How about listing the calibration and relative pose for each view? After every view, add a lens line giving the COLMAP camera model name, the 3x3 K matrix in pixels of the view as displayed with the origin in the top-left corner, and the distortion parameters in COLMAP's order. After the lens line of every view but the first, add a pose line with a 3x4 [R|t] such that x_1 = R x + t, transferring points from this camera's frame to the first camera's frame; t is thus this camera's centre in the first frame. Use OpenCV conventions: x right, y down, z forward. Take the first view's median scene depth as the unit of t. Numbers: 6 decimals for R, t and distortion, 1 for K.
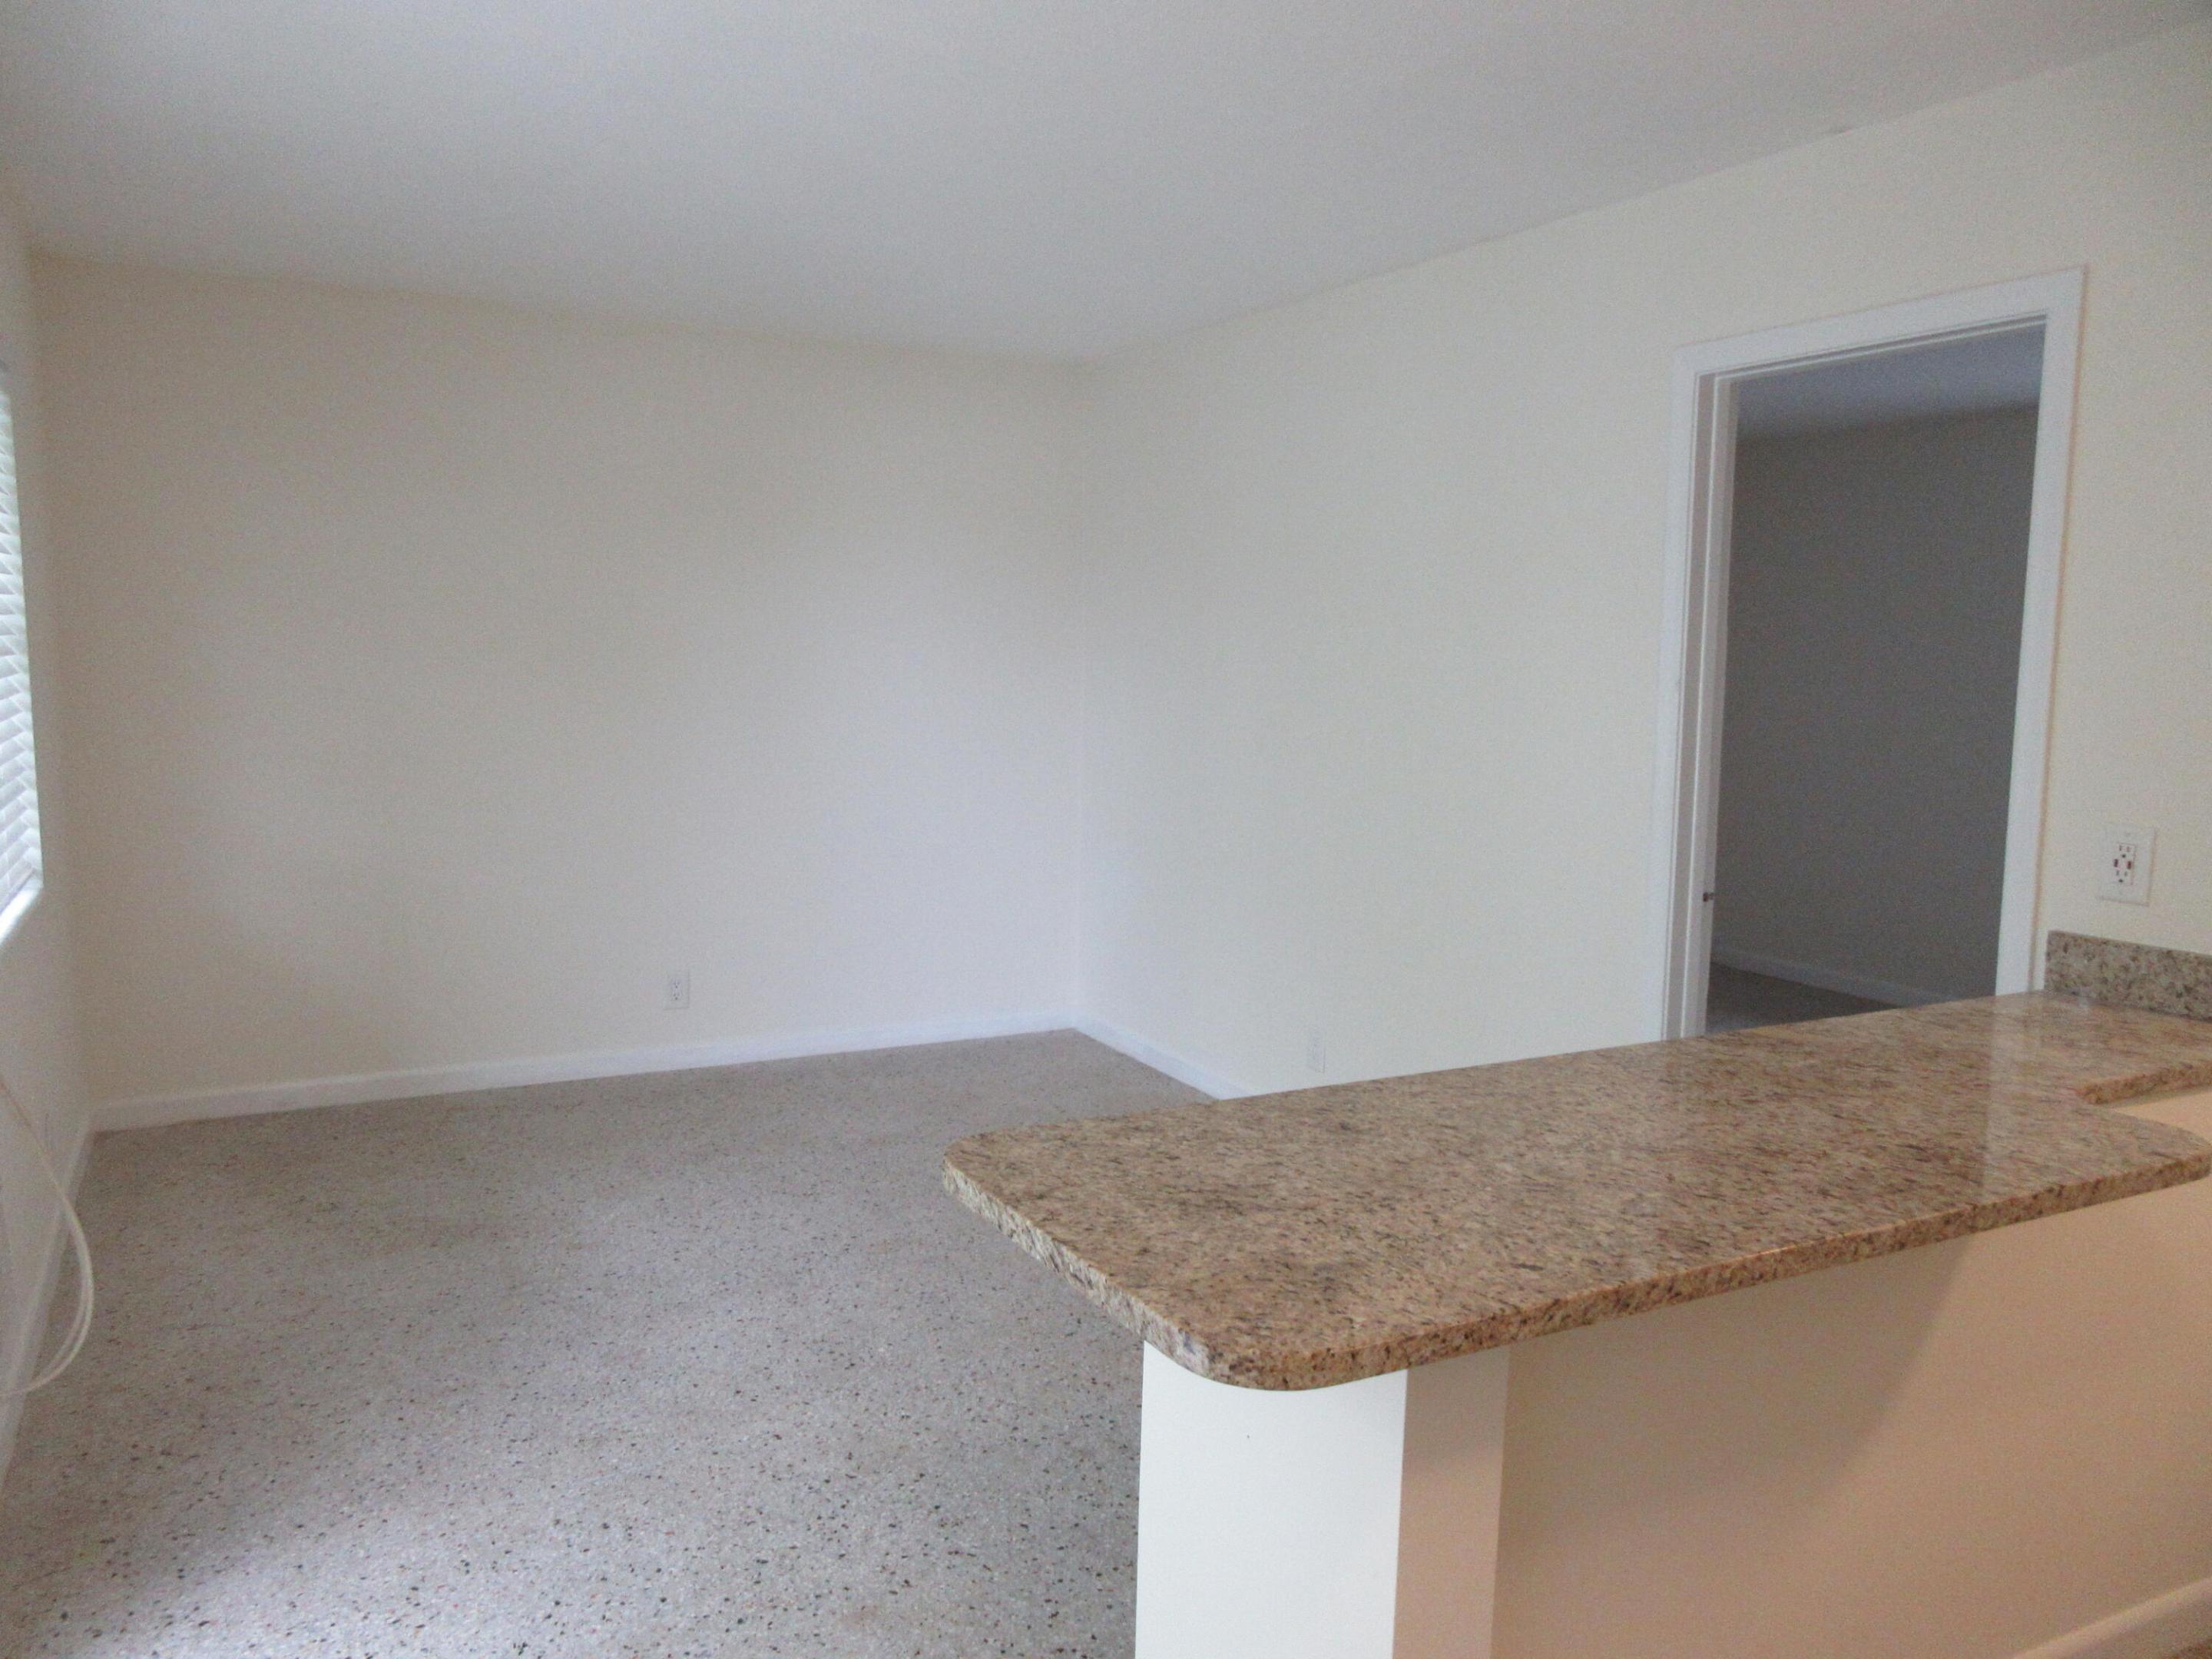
lens RADIAL K [[1658.7, 0, 1100.9], [0, 1658.7, 831.1], [0, 0, 1]] dist [-0.008293, 0.010395]
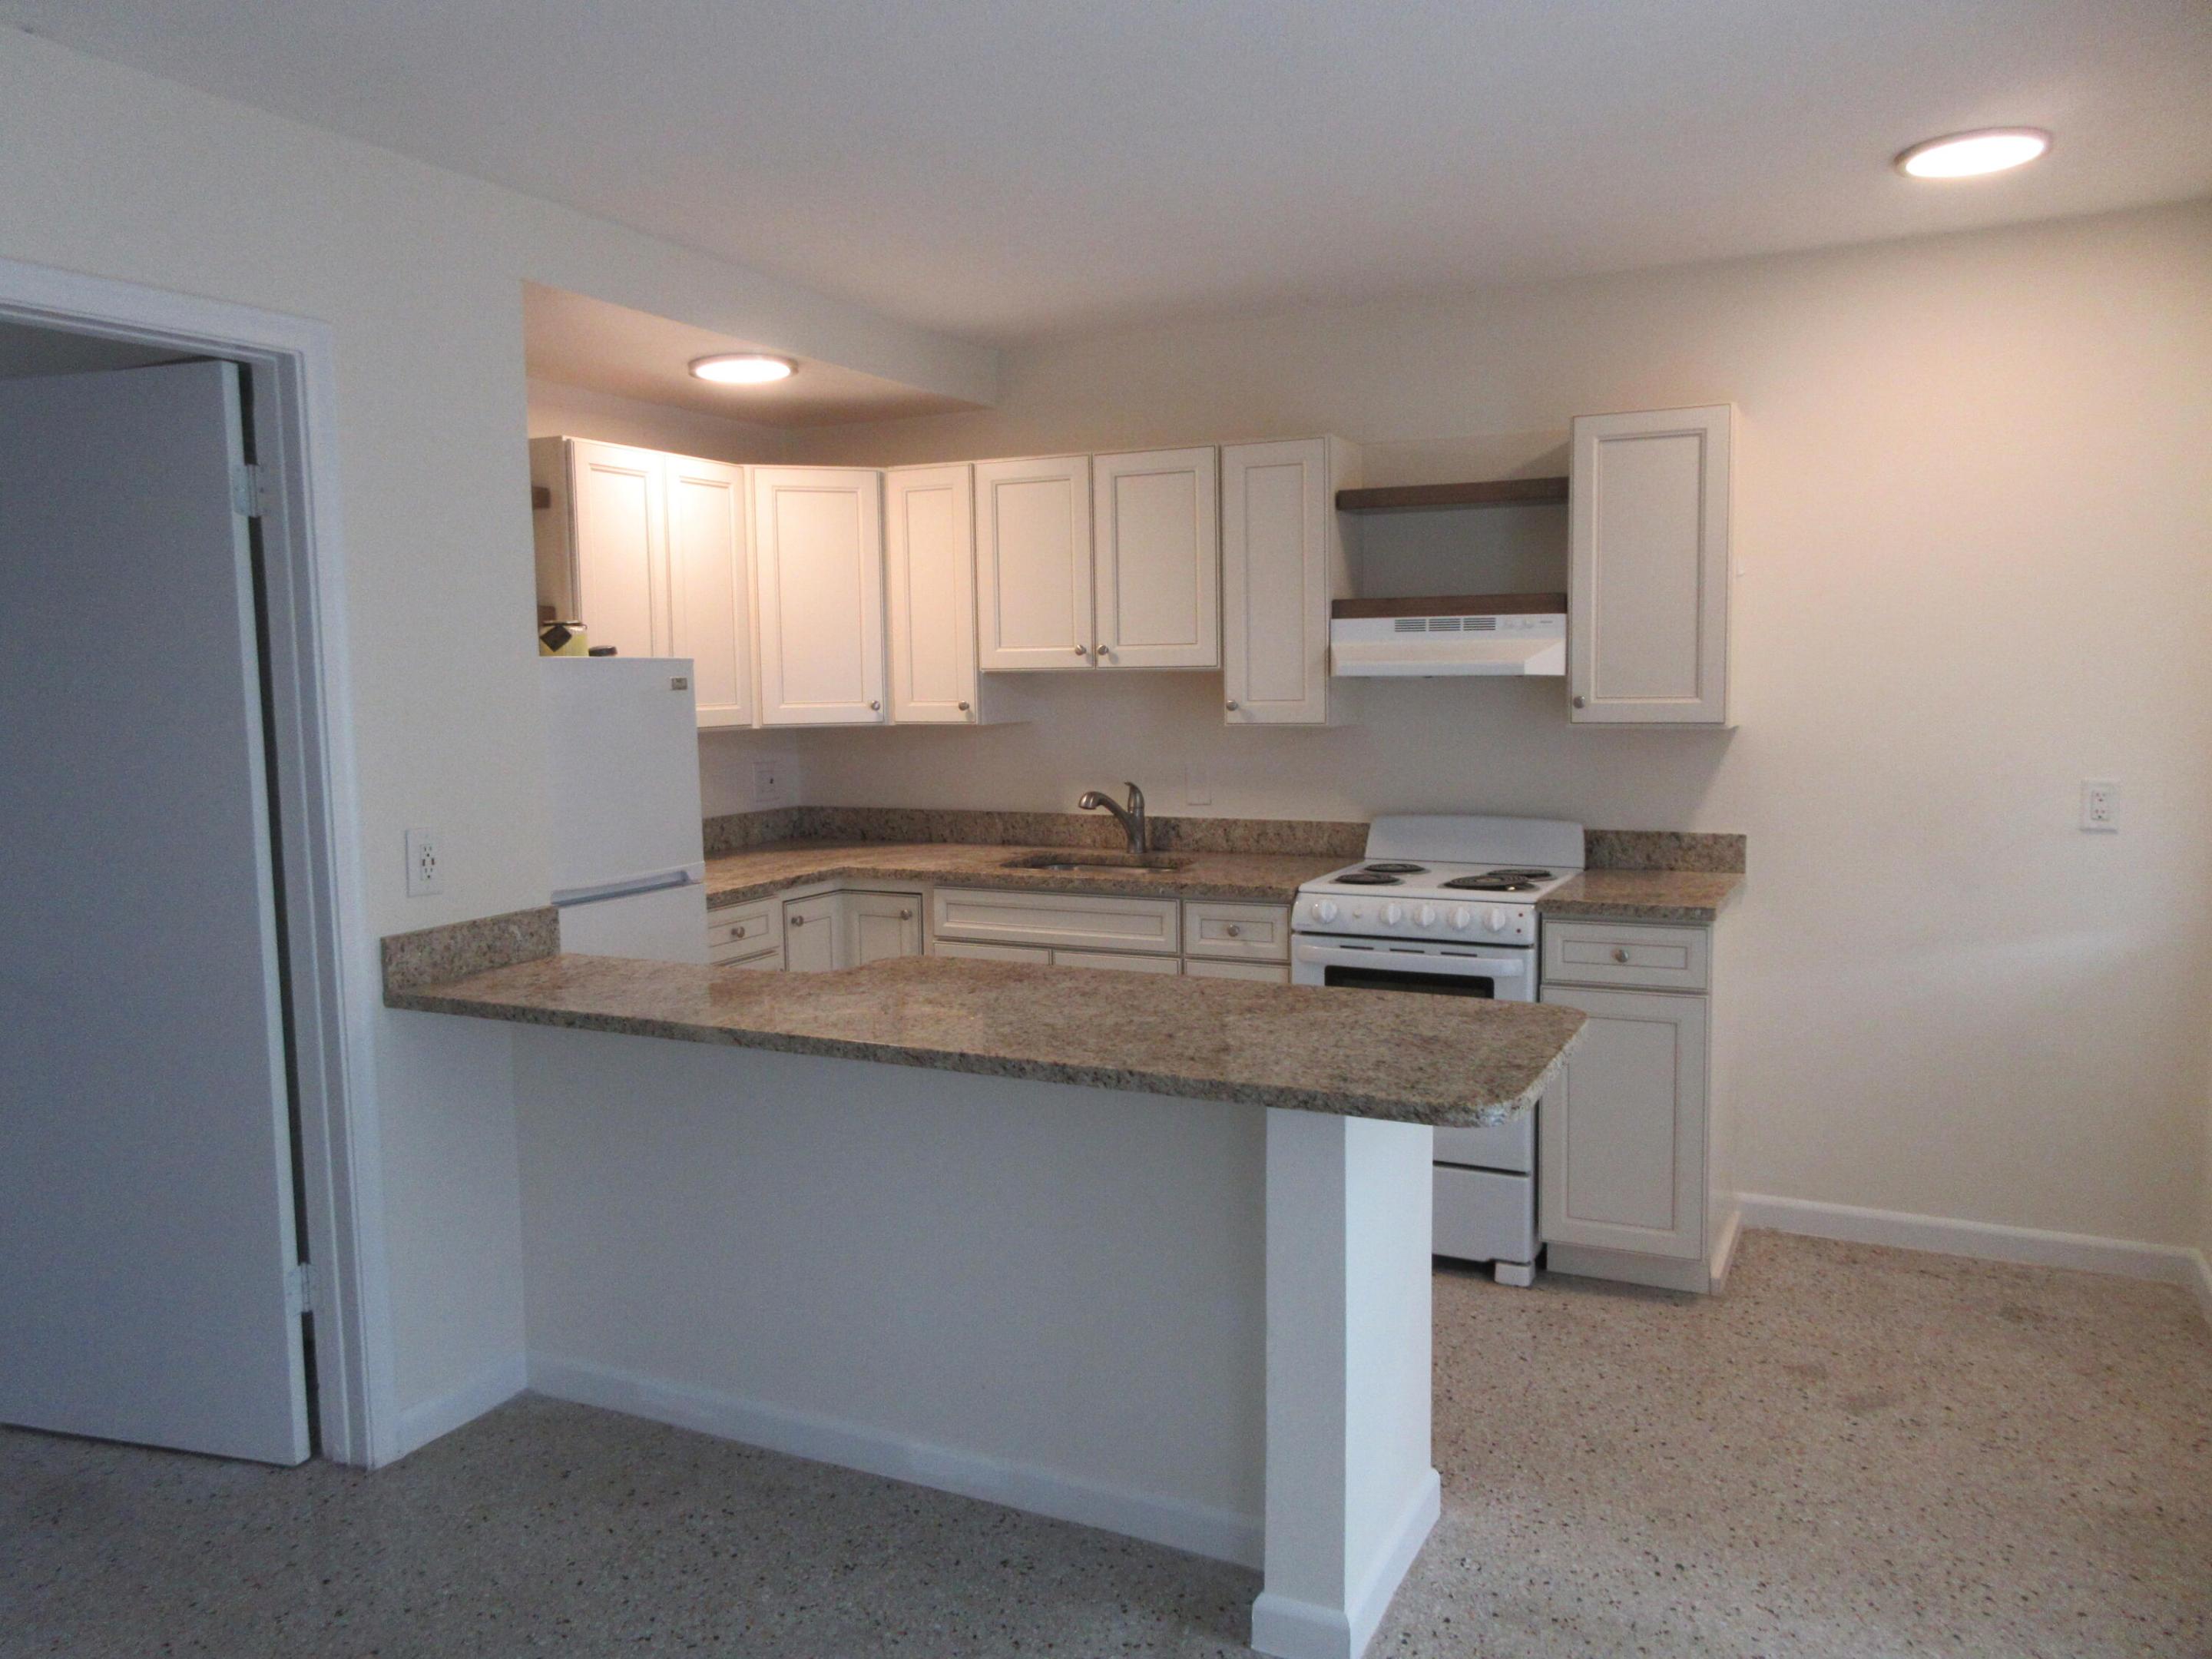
lens RADIAL K [[1658.7, 0, 1105.2], [0, 1658.7, 828.1], [0, 0, 1]] dist [-0.008293, 0.010395]
pose [[-0.596281, -0.088586, 0.797873, -0.831036], [0.096227, 0.978839, 0.180593, -0.236350], [-0.796988, 0.184461, -0.575139, 1.824674]]
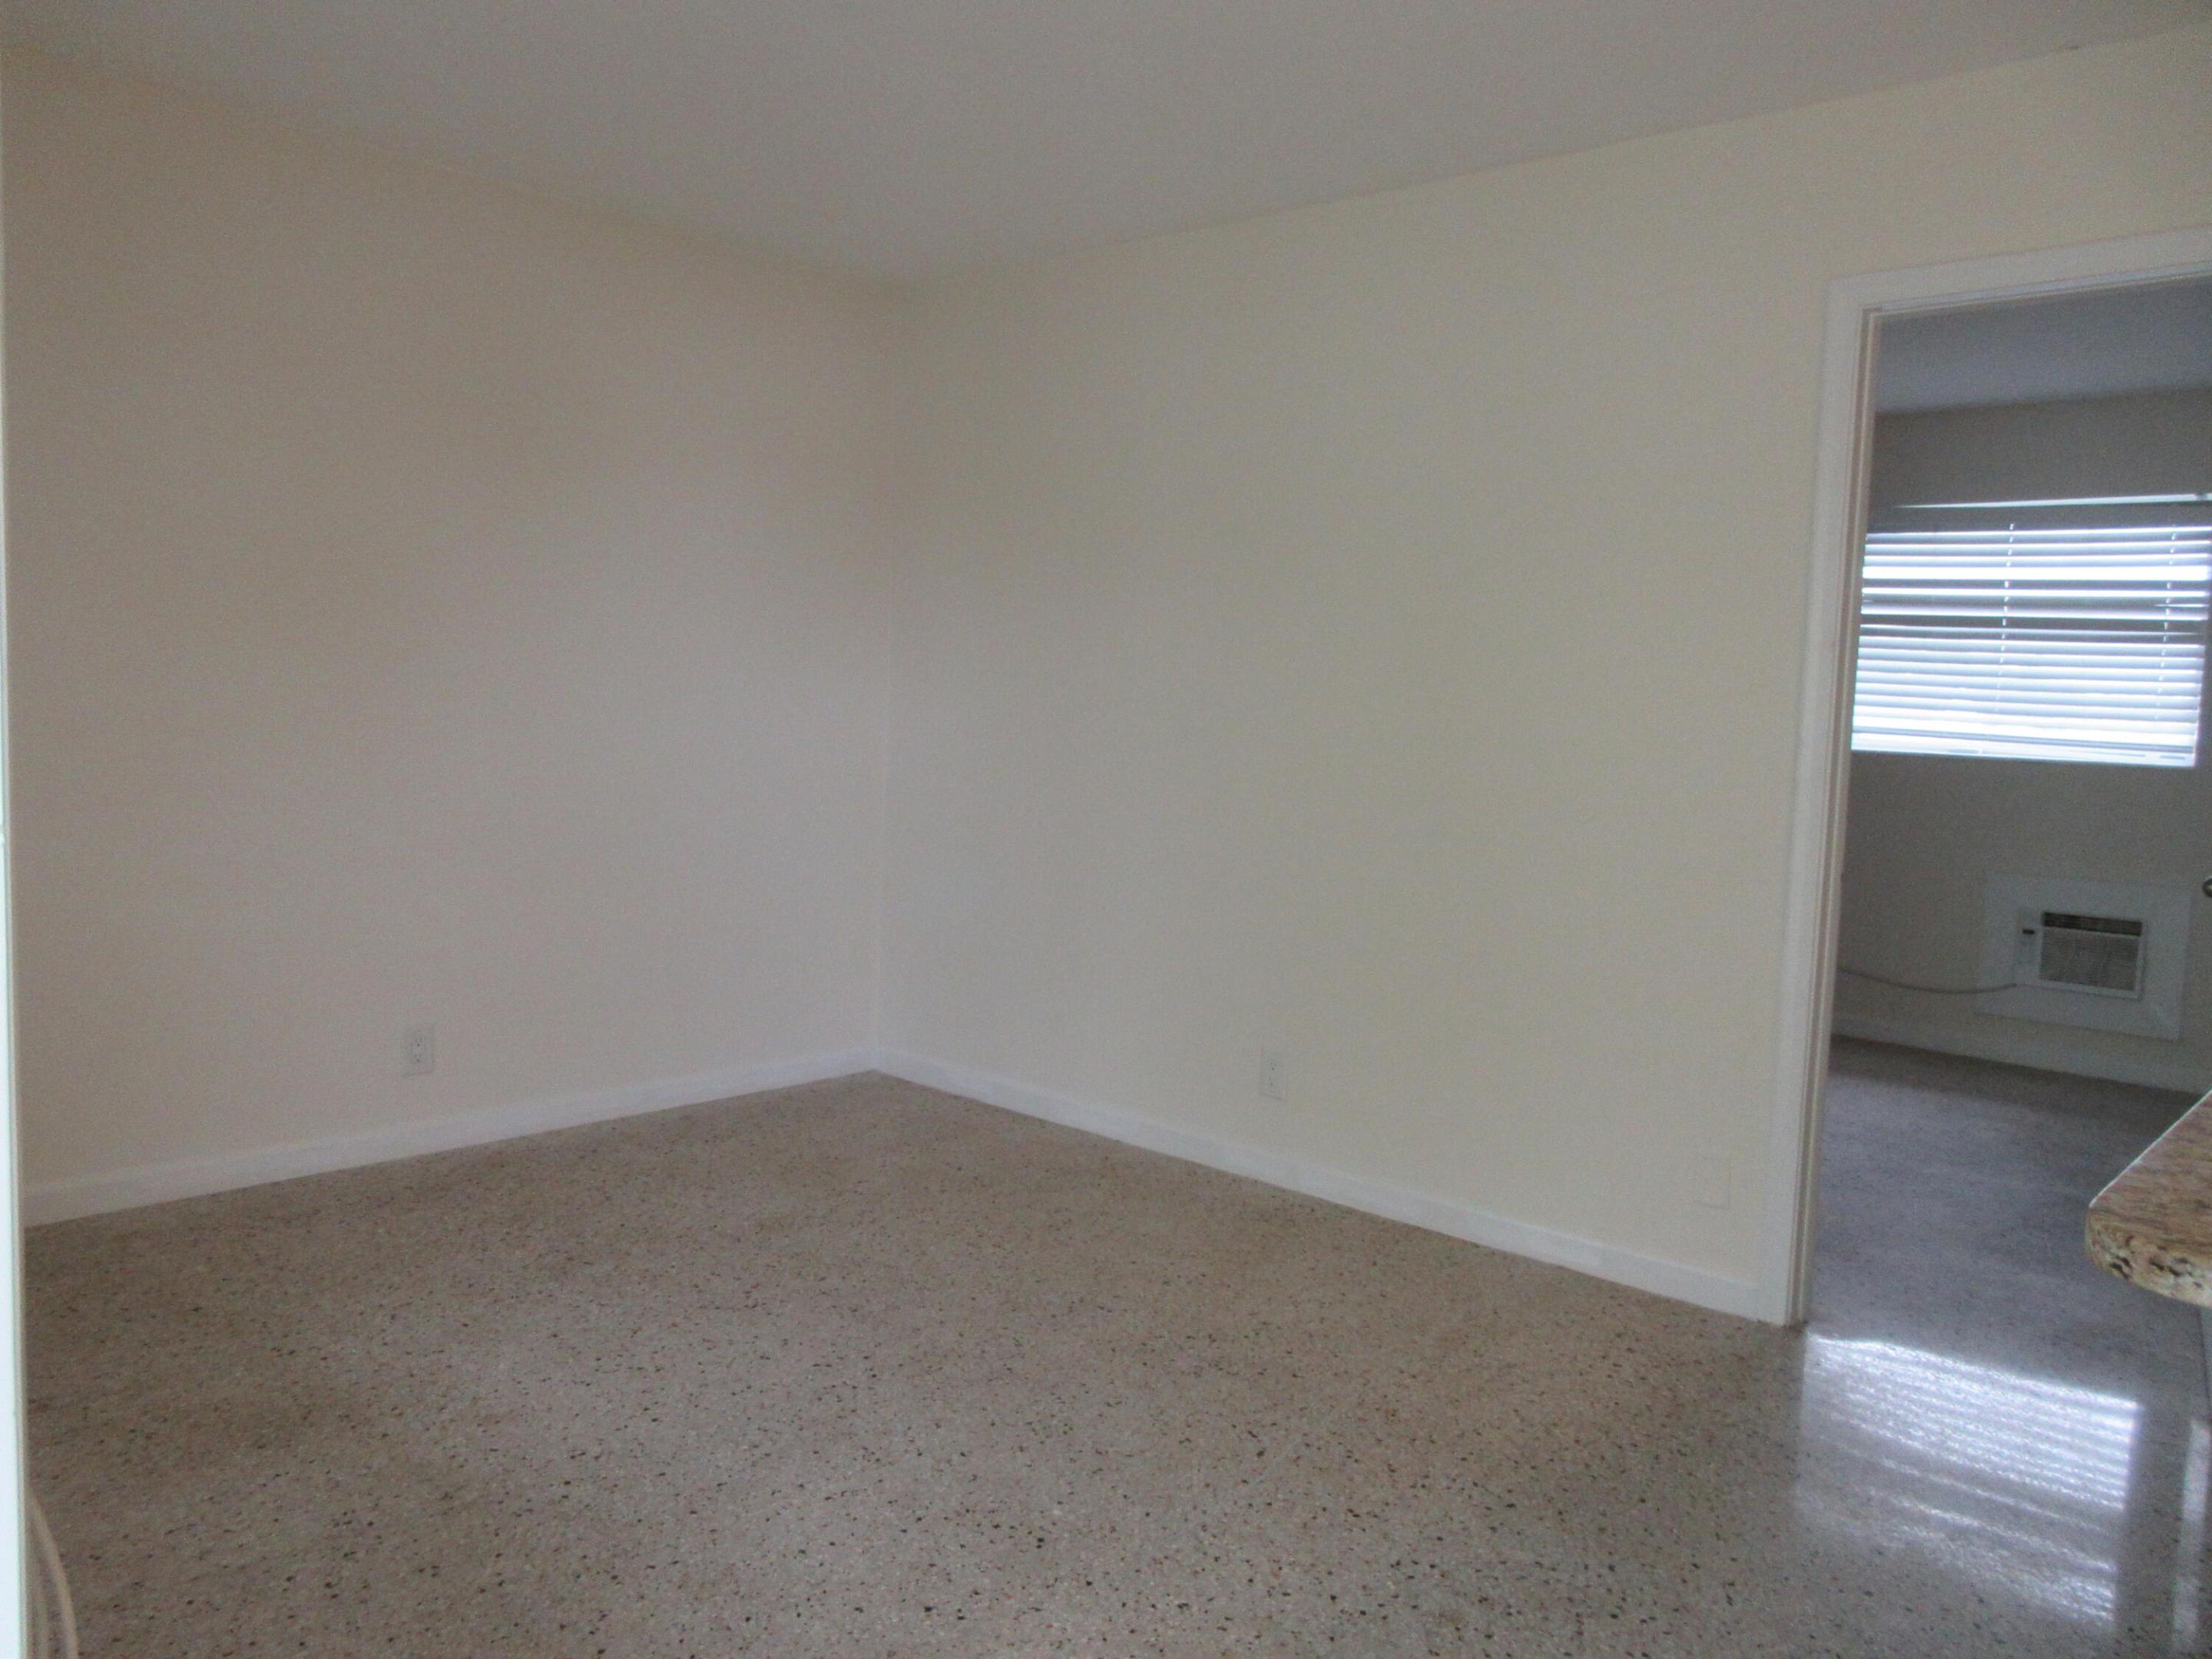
lens RADIAL K [[1658.7, 0, 1101.1], [0, 1658.7, 828.9], [0, 0, 1]] dist [-0.008293, 0.010395]
pose [[0.939258, -0.011524, 0.343018, -0.213654], [0.018566, 0.999679, -0.017253, 0.013186], [-0.342709, 0.022573, 0.939171, 0.173268]]
